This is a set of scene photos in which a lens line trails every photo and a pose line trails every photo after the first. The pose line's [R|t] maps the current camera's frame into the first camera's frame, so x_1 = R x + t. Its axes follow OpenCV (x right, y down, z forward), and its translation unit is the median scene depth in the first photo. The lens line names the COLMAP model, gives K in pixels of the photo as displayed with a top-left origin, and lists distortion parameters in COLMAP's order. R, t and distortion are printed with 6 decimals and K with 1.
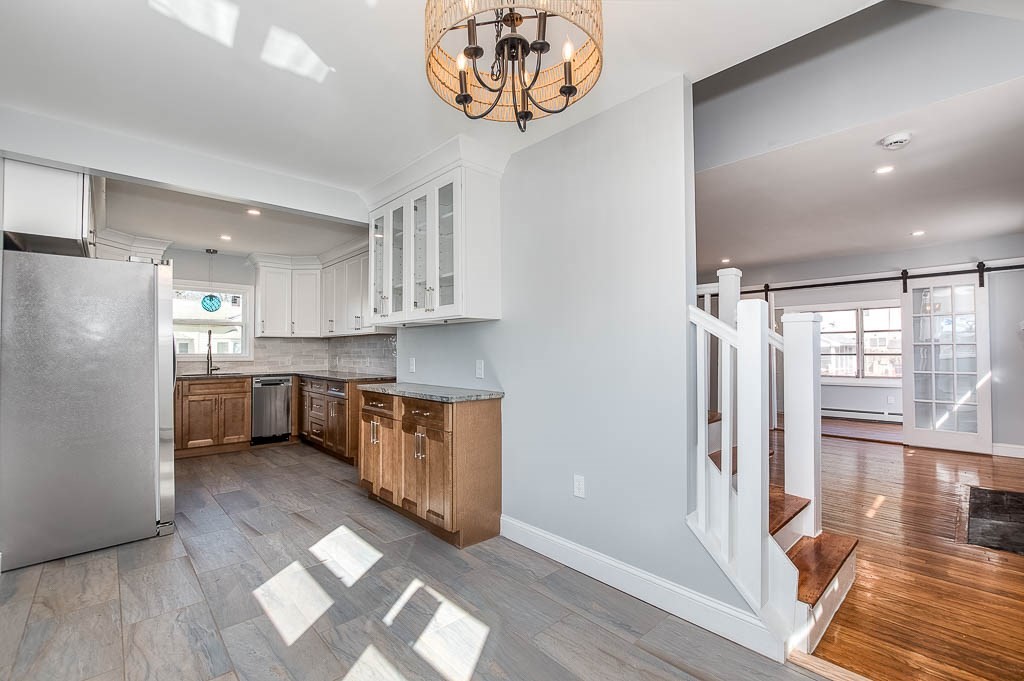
lens RADIAL K [[443.5, 0, 513.9], [0, 443.5, 343.0], [0, 0, 1]] dist [-0.029382, 0.007682]
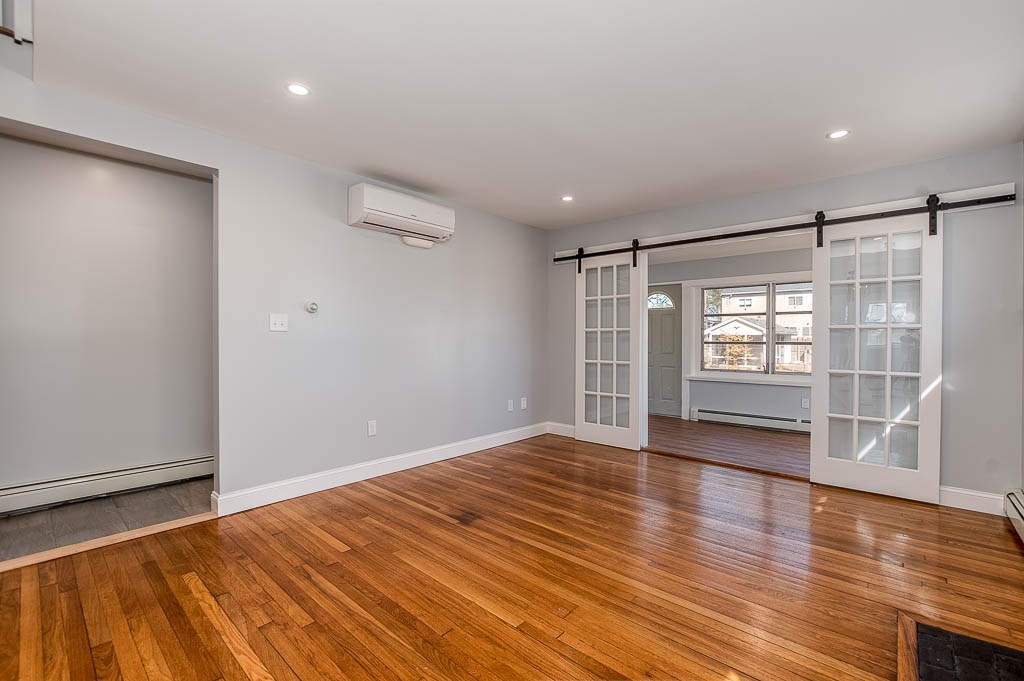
lens RADIAL K [[443.5, 0, 513.9], [0, 443.5, 343.0], [0, 0, 1]] dist [-0.029382, 0.007682]
pose [[0.995166, 0.006483, 0.097998, 0.395230], [-0.009554, 0.999477, 0.030903, 0.009494], [-0.097746, -0.031690, 0.994707, 0.405669]]
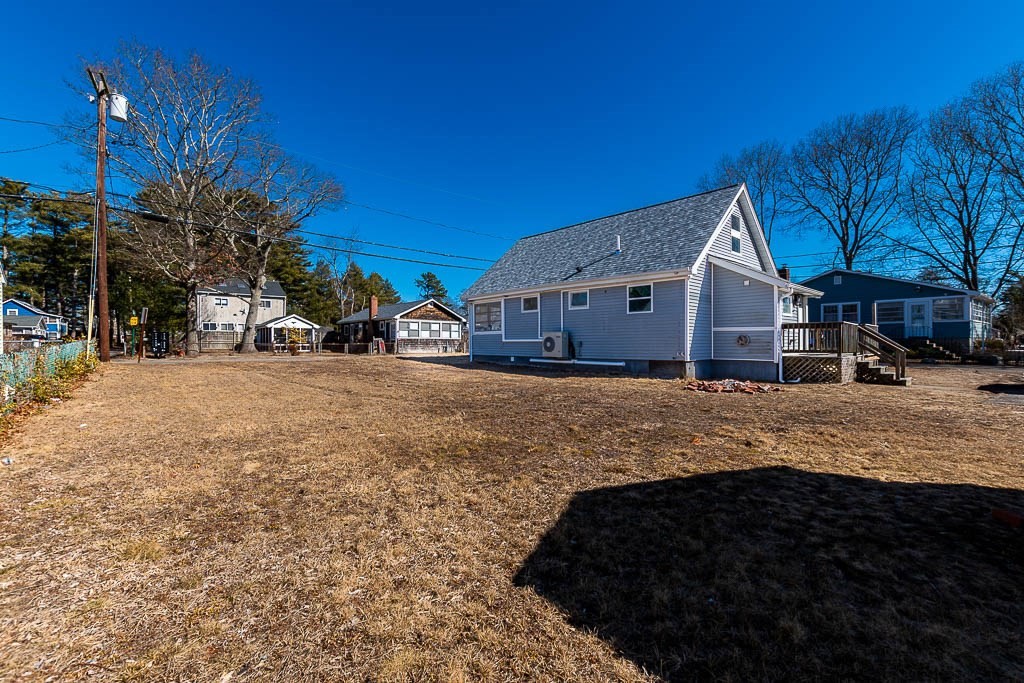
lens RADIAL K [[438.2, 0, 509.5], [0, 438.2, 343.9], [0, 0, 1]] dist [0.000171, -0.000384]
pose [[0.004236, -0.004311, 0.999982, -3.357076], [-0.014782, 0.999881, 0.004374, 0.216689], [-0.999882, -0.014800, 0.004172, 1.834131]]
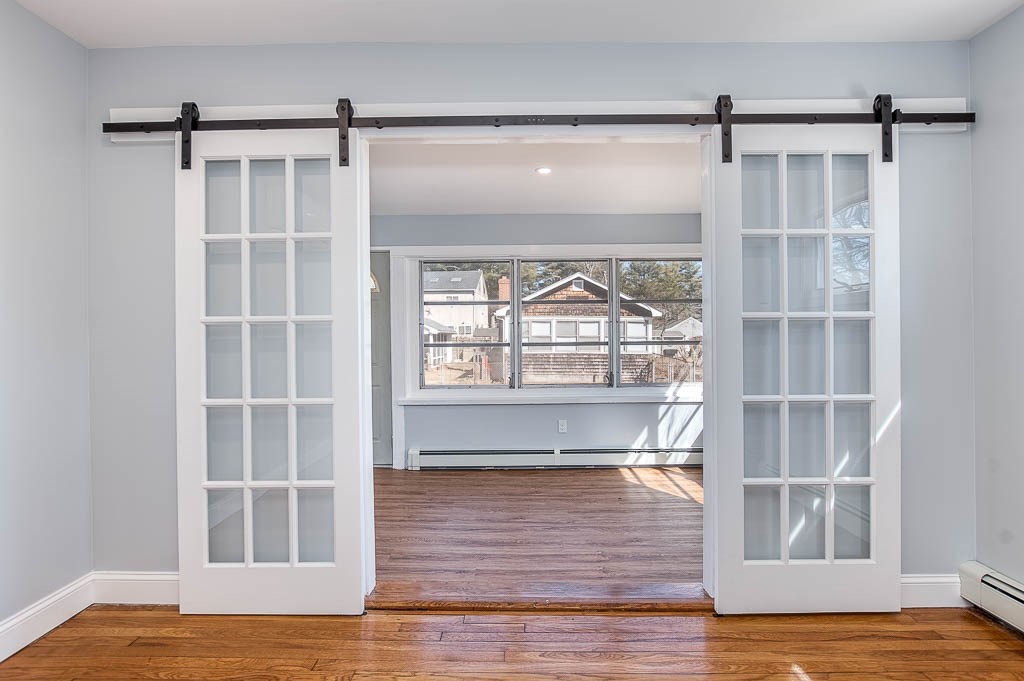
lens RADIAL K [[478.9, 0, 513.4], [0, 478.9, 337.7], [0, 0, 1]] dist [-0.019806, -0.000057]
pose [[0.684881, -0.001304, 0.728654, 0.528228], [-0.010284, 0.999881, 0.011456, 0.016161], [-0.728582, -0.015339, 0.684787, 0.879464]]
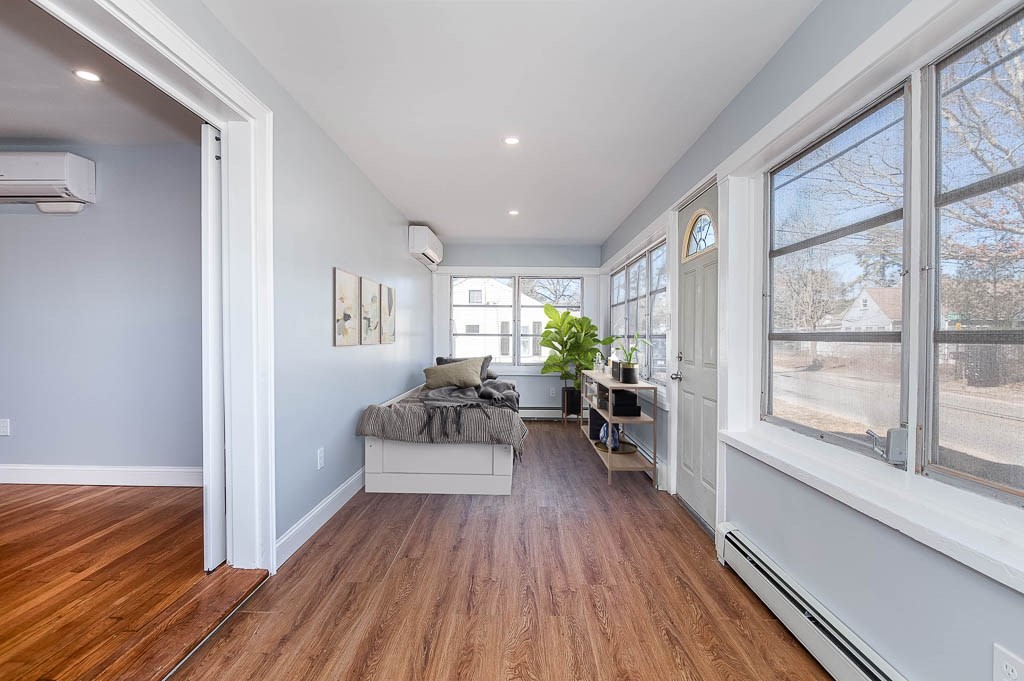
lens RADIAL K [[484.8, 0, 512.0], [0, 484.8, 340.5], [0, 0, 1]] dist [-0.013397, -0.000312]
pose [[0.723263, 0.018224, -0.690332, 1.193145], [0.009688, 0.999286, 0.036530, 0.027631], [0.690505, -0.033109, 0.722570, 1.107627]]
